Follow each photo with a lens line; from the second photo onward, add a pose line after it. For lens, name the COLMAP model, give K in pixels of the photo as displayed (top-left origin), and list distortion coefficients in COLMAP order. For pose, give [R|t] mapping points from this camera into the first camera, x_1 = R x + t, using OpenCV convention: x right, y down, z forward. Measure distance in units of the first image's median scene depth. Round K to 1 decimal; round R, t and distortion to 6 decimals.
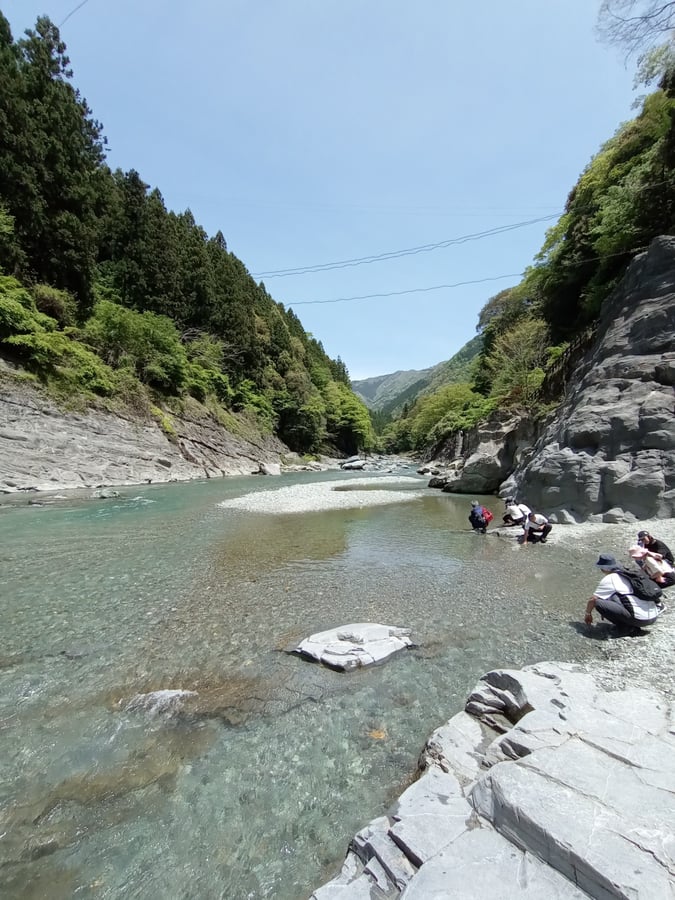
lens RADIAL K [[408.3, 0, 344.2], [0, 408.3, 449.4], [0, 0, 1]] dist [0.003288, -0.008053]
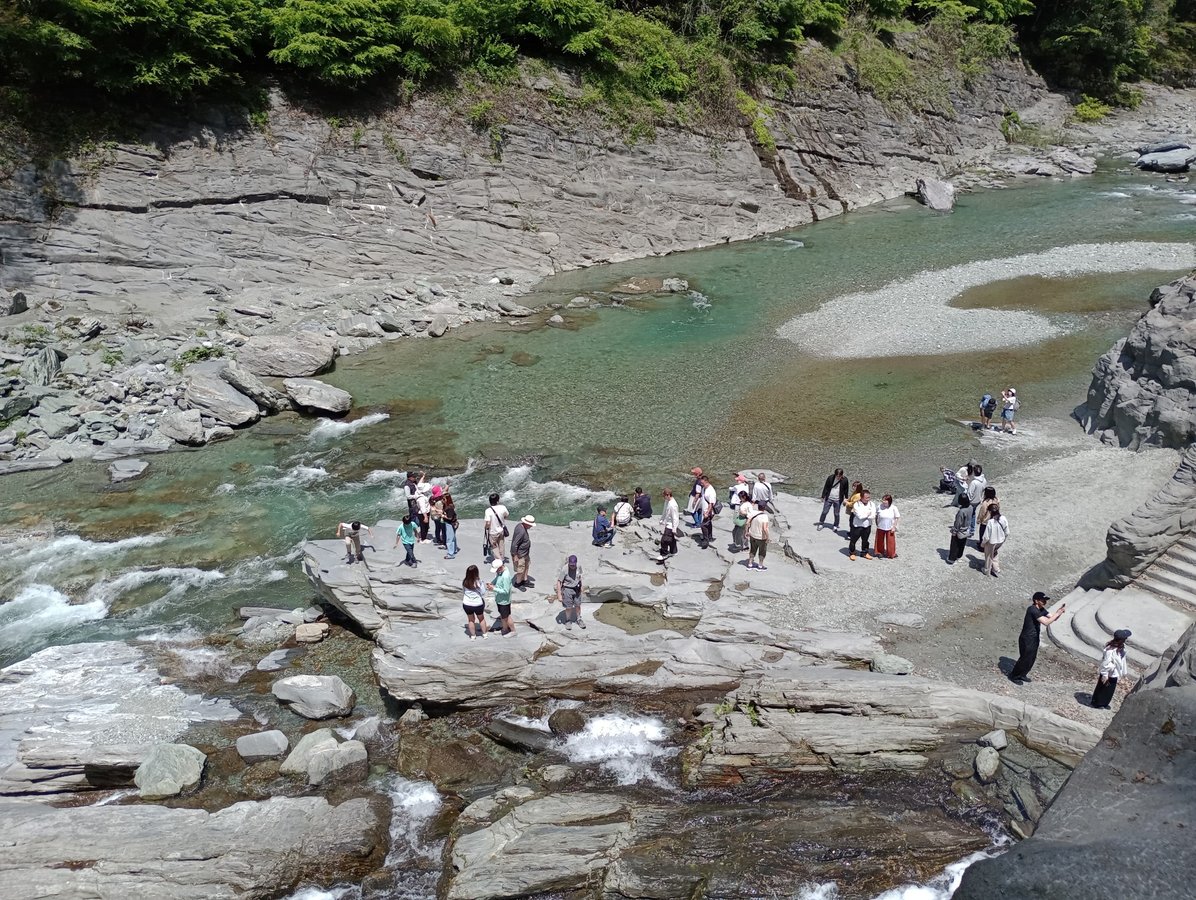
lens RADIAL K [[990.9, 0, 598.0], [0, 990.9, 450.0], [0, 0, 1]] dist [0.060634, -0.075154]
pose [[0.823830, 0.218583, -0.522997, 0.307305], [0.024961, 0.907774, 0.418717, -0.291805], [0.566288, -0.358006, 0.742395, -0.523174]]
